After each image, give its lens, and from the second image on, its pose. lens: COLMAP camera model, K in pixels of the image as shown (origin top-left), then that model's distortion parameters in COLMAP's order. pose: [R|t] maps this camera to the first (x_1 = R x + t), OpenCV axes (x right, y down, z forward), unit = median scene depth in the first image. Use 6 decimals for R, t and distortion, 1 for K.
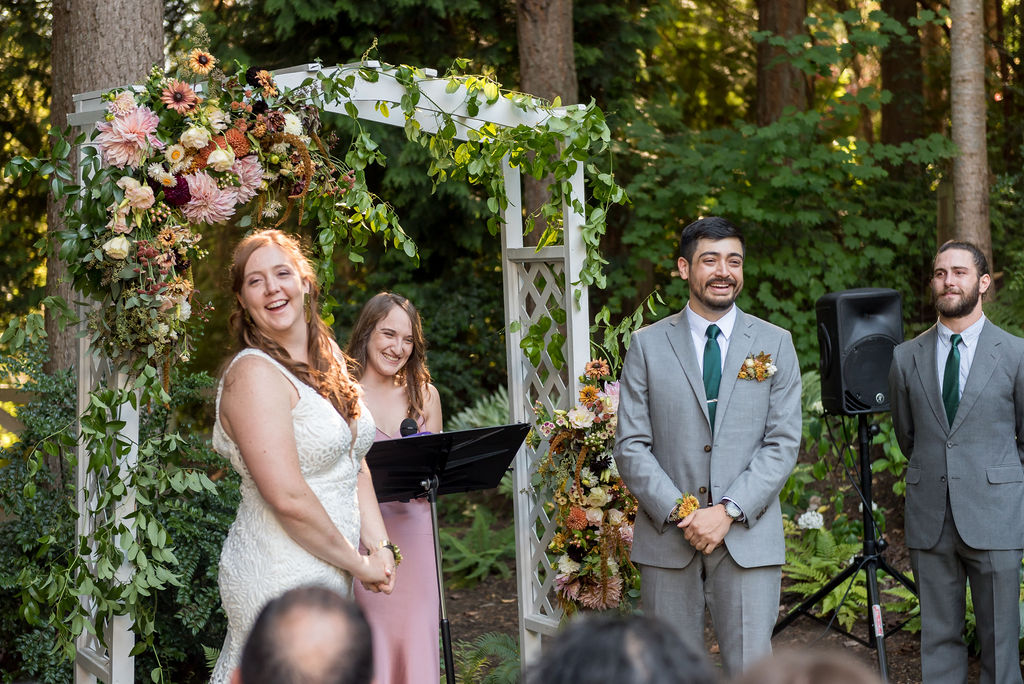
lens RADIAL K [[2068.0, 0, 512.0], [0, 2068.0, 342.4], [0, 0, 1]] dist [-0.065536, 0.000000]
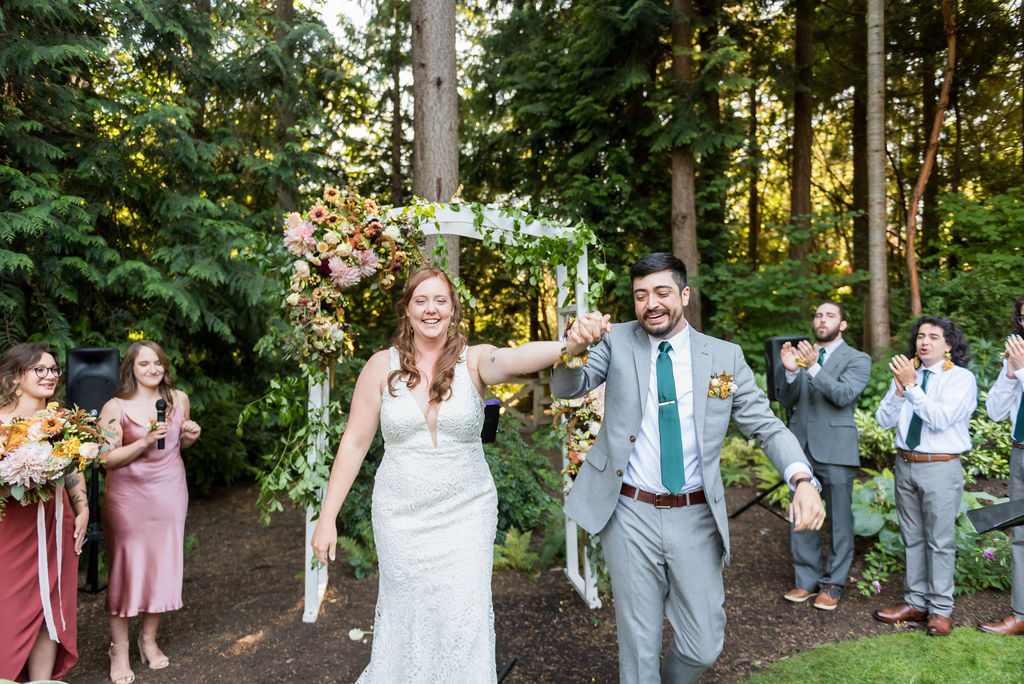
lens RADIAL K [[706.3, 0, 512.0], [0, 706.3, 338.4], [0, 0, 1]] dist [-0.000441, -0.000051]
pose [[0.955959, 0.007980, -0.293392, 0.173018], [-0.019041, 0.999211, -0.034864, 0.006684], [0.292882, 0.038915, 0.955356, 0.449830]]
